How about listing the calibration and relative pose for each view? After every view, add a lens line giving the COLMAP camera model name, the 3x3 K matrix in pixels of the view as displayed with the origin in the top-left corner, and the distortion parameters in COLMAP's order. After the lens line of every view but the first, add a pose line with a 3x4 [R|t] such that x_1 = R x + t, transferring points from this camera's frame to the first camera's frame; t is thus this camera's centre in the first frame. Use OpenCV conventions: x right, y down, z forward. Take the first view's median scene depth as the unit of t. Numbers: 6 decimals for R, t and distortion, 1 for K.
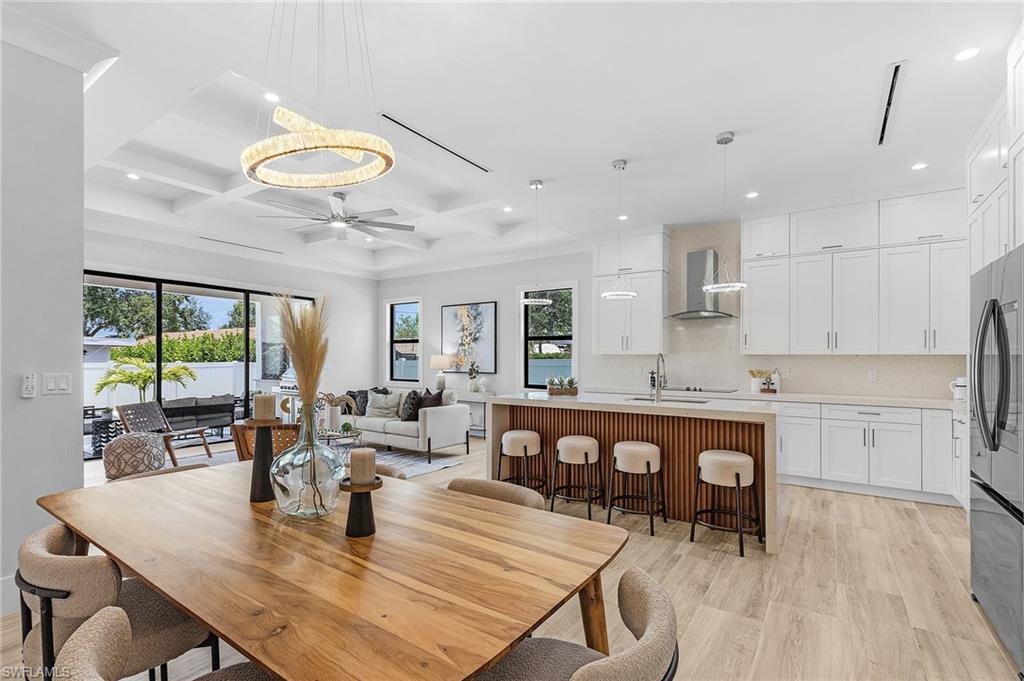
lens RADIAL K [[469.3, 0, 516.8], [0, 469.3, 361.3], [0, 0, 1]] dist [0.004396, -0.001167]
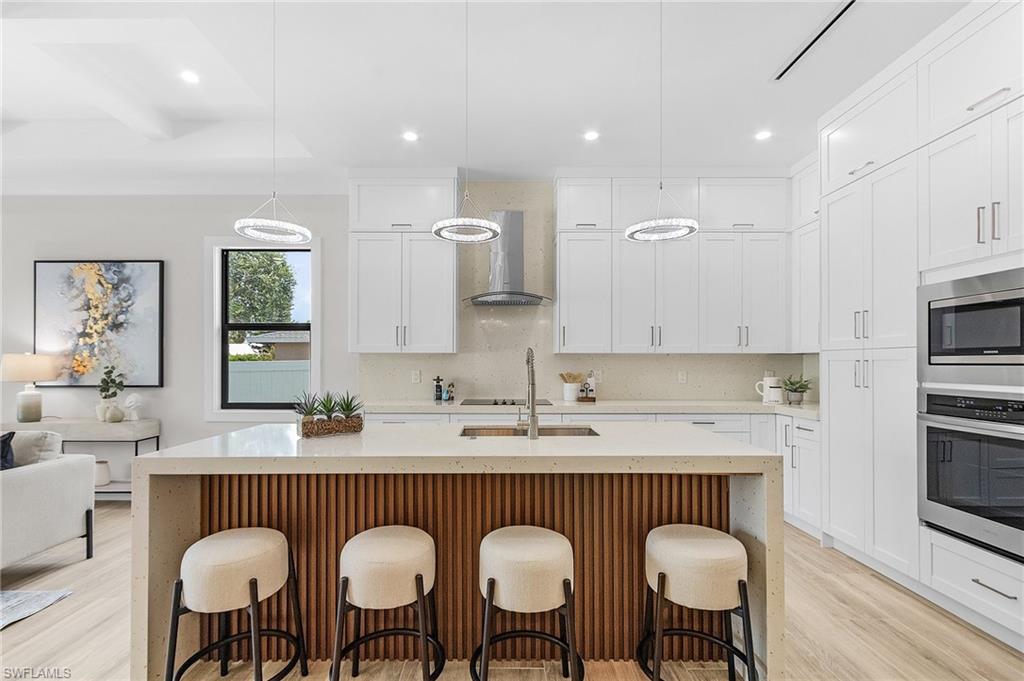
lens RADIAL K [[469.3, 0, 499.2], [0, 469.3, 356.3], [0, 0, 1]] dist [0.004396, -0.001167]
pose [[0.837995, 0.000507, 0.545678, -0.015265], [0.007389, 0.999897, -0.012276, -0.000870], [-0.545629, 0.014319, 0.837905, 0.349458]]
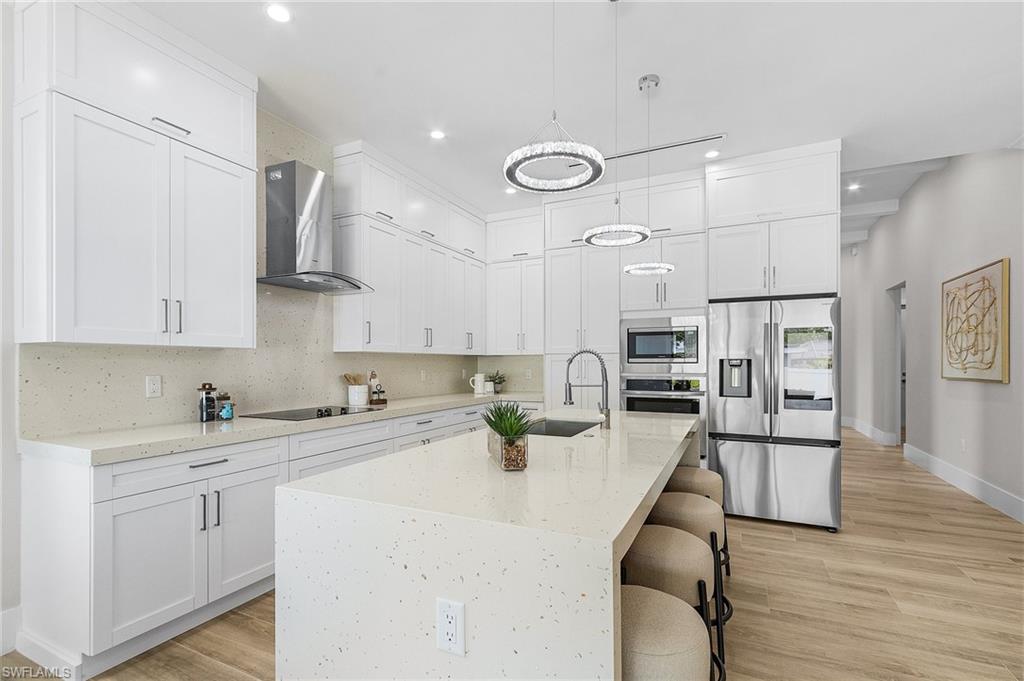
lens RADIAL K [[469.3, 0, 508.0], [0, 469.3, 355.7], [0, 0, 1]] dist [0.004396, -0.001167]
pose [[-0.126586, 0.006704, 0.991933, -0.181653], [0.003712, 0.999973, -0.006284, -0.003305], [-0.991949, 0.002887, -0.126607, 0.746752]]
